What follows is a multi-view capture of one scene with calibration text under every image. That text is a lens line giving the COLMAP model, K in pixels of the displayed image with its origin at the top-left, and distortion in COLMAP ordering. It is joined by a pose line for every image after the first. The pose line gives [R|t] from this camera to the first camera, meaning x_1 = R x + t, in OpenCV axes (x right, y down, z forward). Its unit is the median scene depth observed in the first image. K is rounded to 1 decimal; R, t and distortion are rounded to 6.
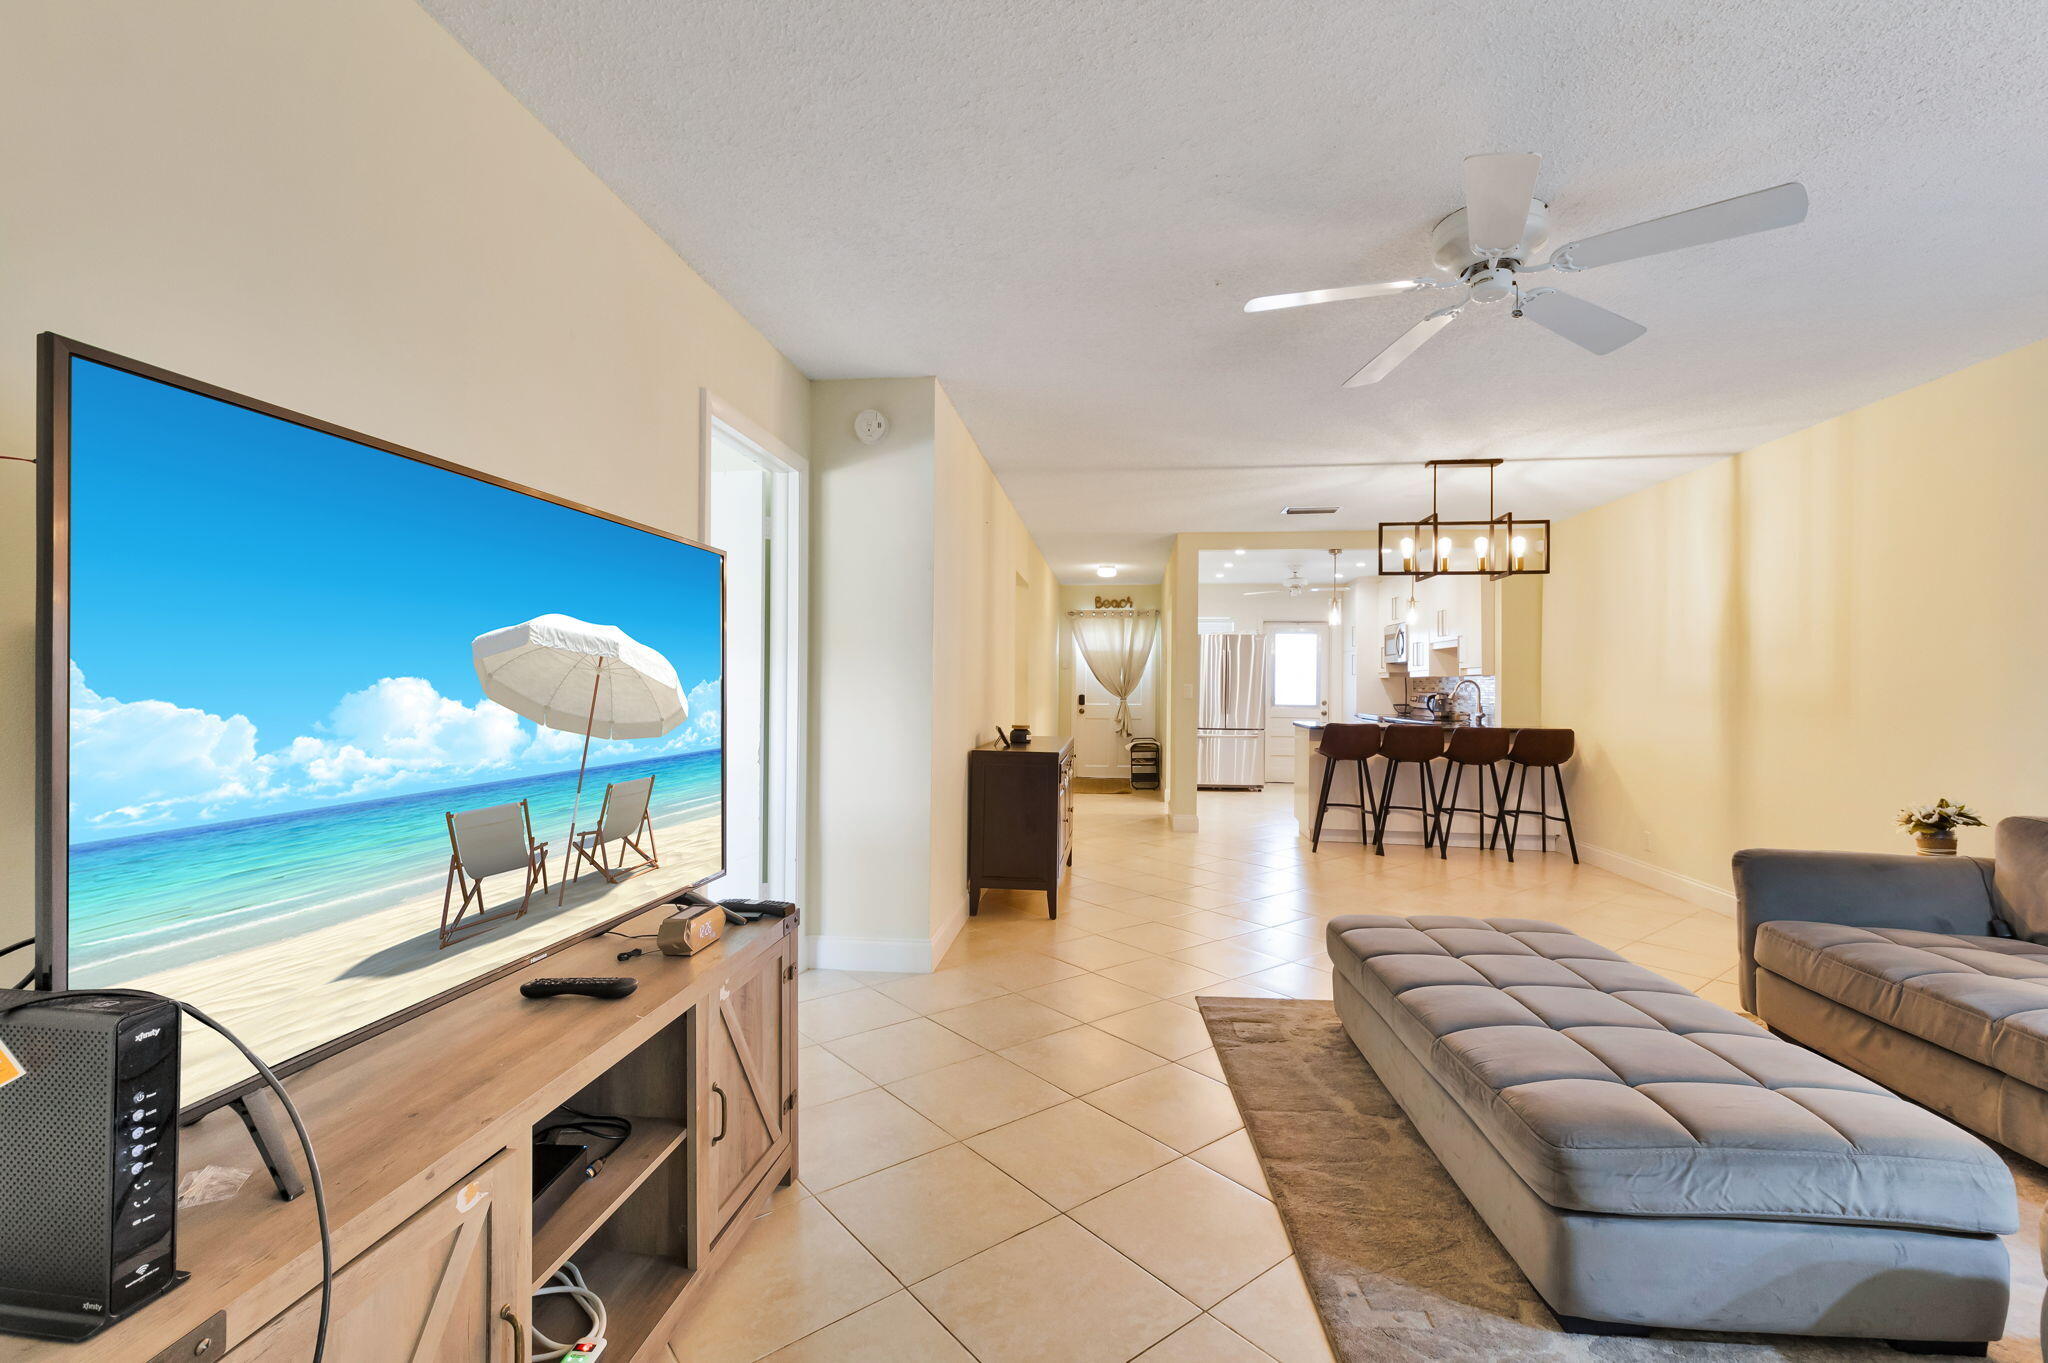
lens RADIAL K [[899.5, 0, 1035.8], [0, 899.5, 680.7], [0, 0, 1]] dist [-0.002608, 0.000555]
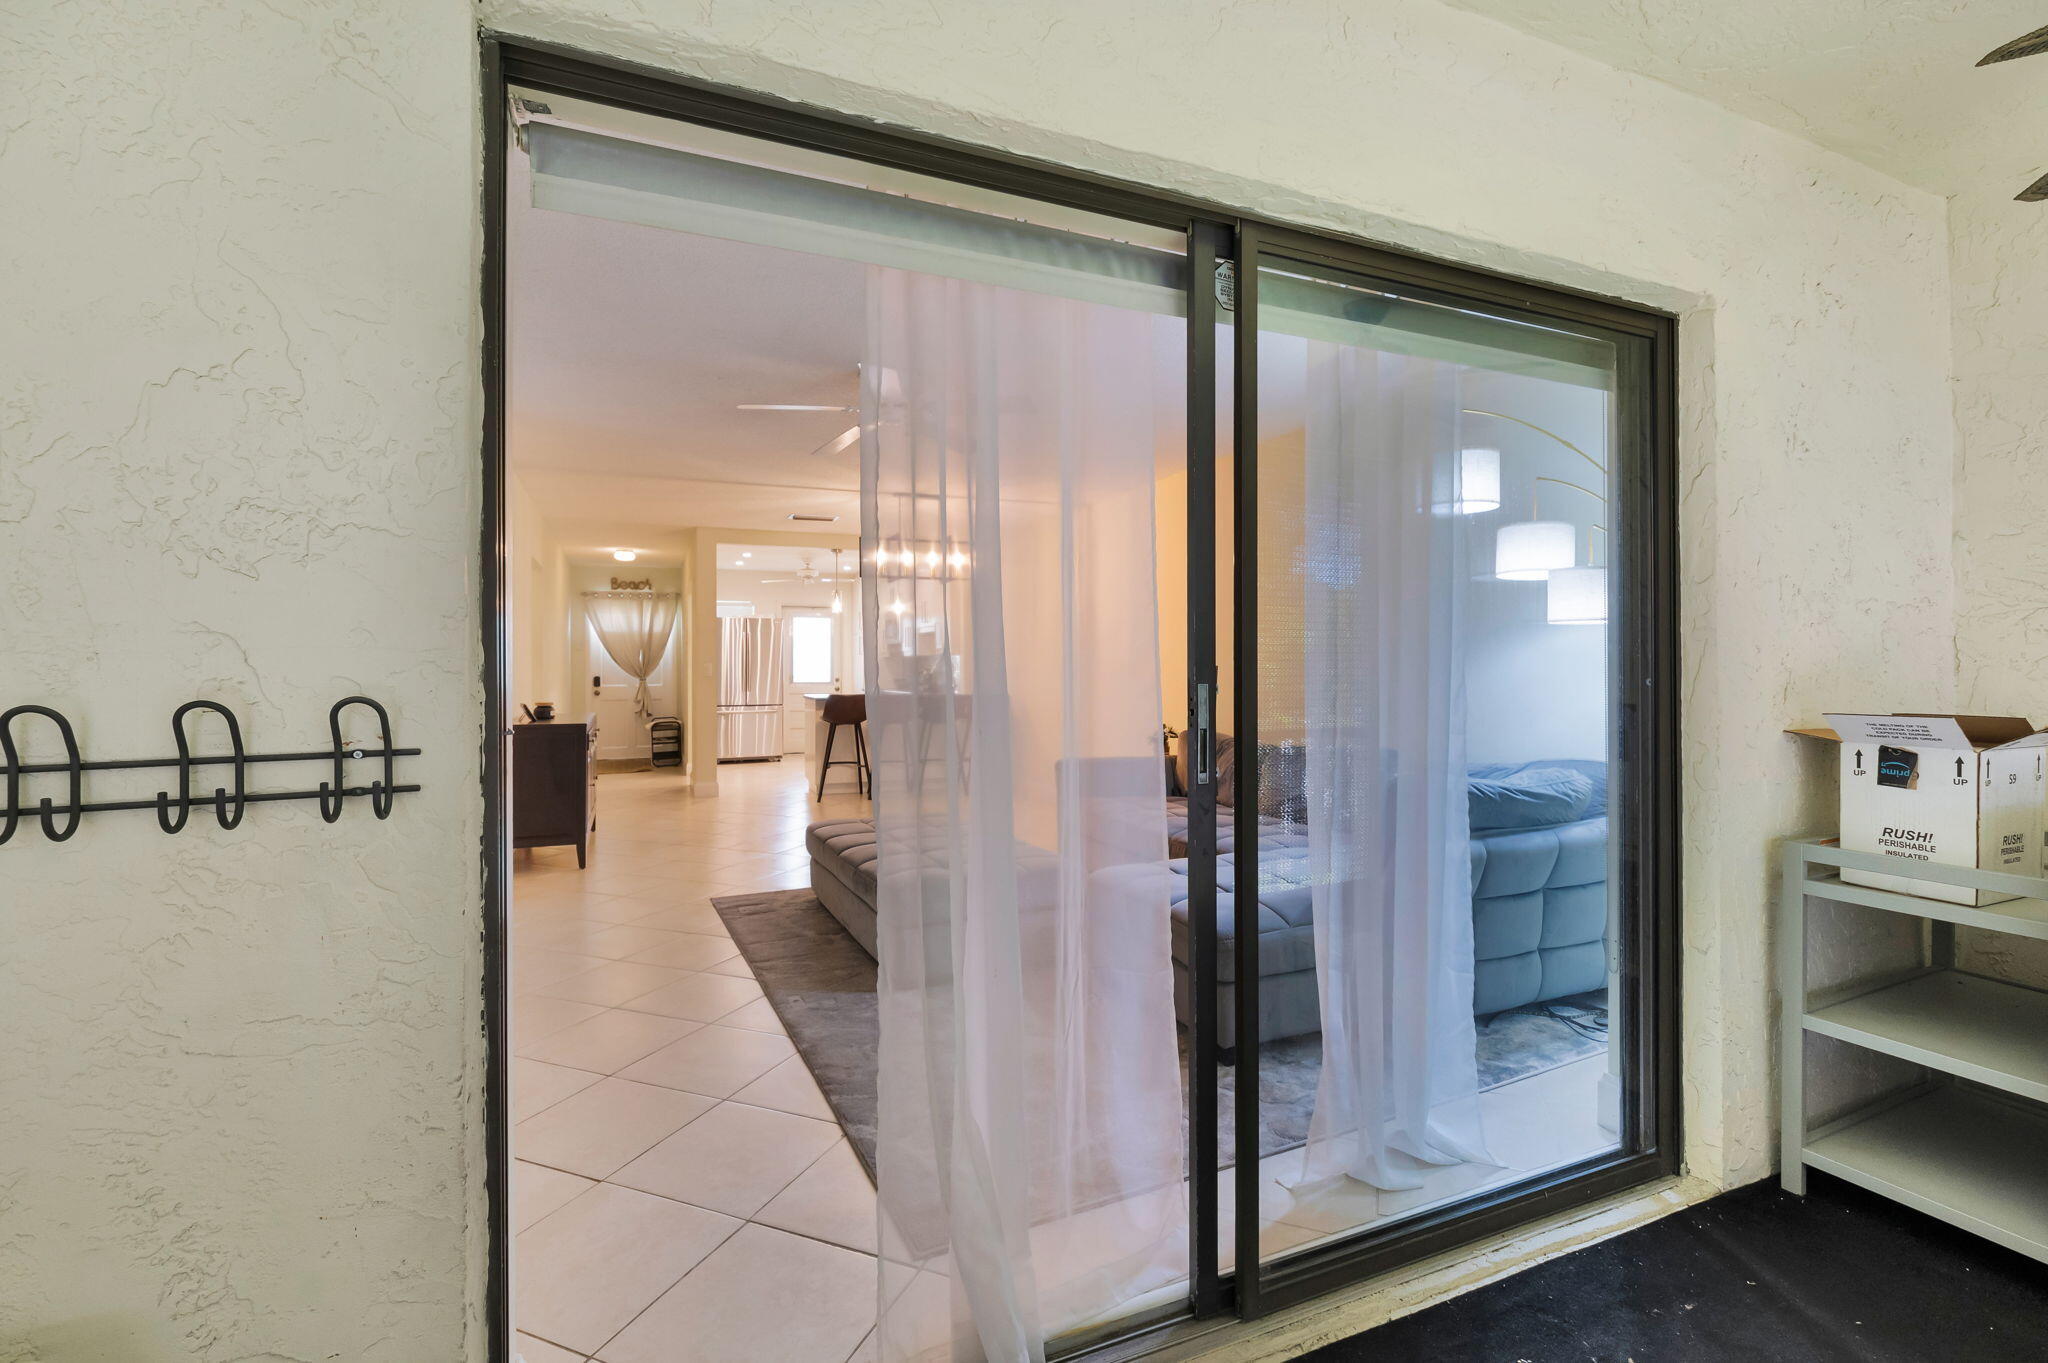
lens RADIAL K [[909.5, 0, 1040.9], [0, 909.5, 662.8], [0, 0, 1]] dist [0.000914, 0.000159]
pose [[0.871315, -0.009500, 0.490632, -0.034957], [0.009009, 0.999954, 0.003363, 0.004255], [-0.490642, 0.001490, 0.871360, -0.274037]]
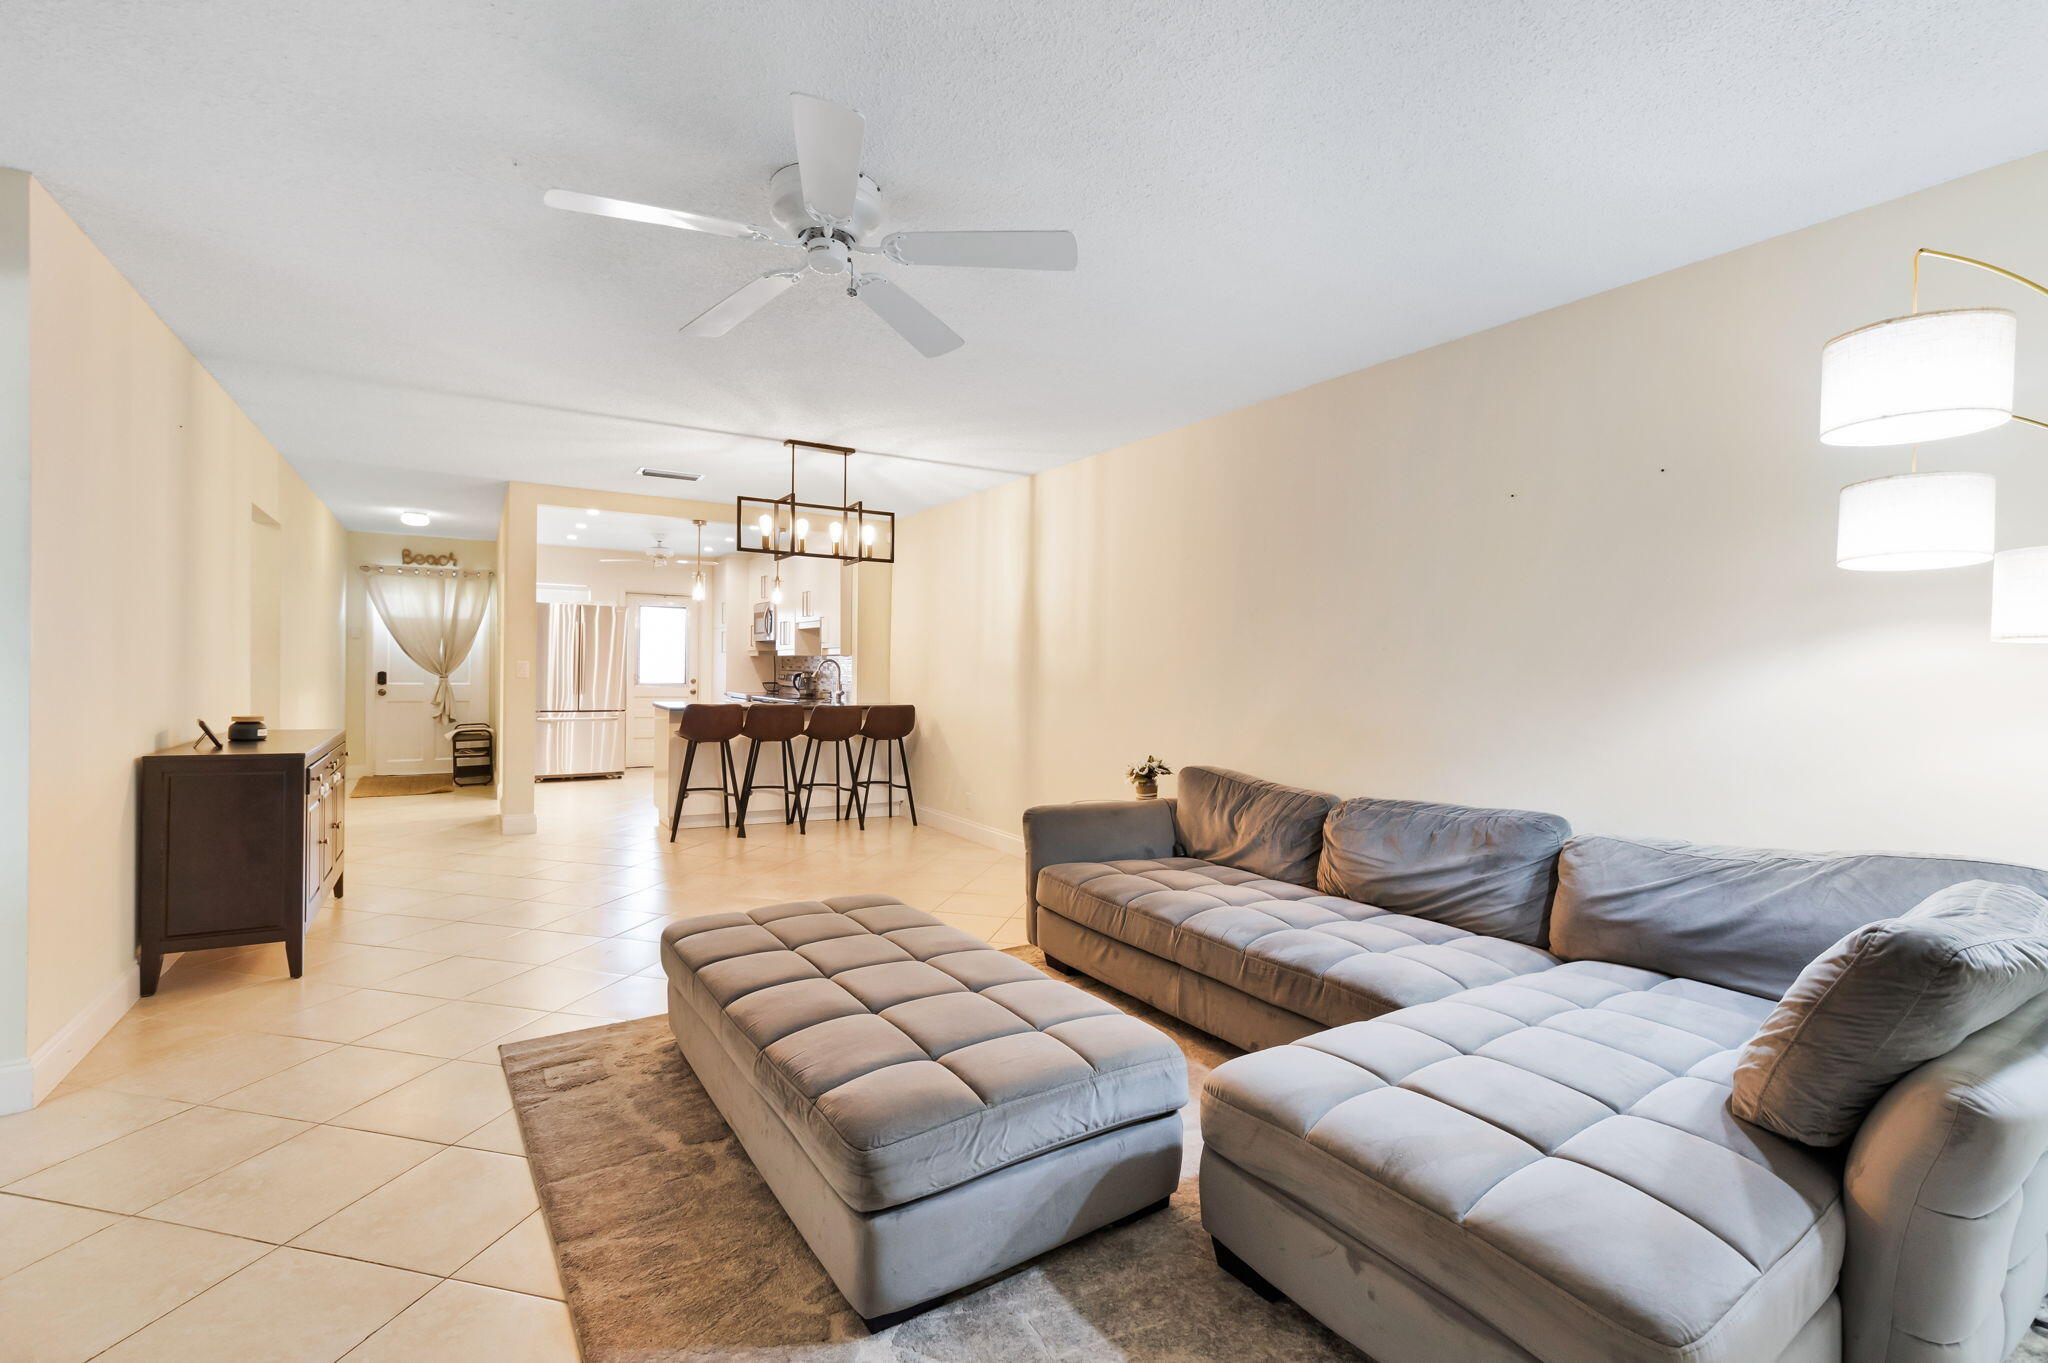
lens RADIAL K [[899.5, 0, 1035.8], [0, 899.5, 680.7], [0, 0, 1]] dist [-0.002608, 0.000555]
pose [[0.787487, -0.002846, 0.616324, 0.040530], [-0.013427, 0.999673, 0.021772, -0.003638], [-0.616184, -0.025420, 0.787192, 0.042582]]
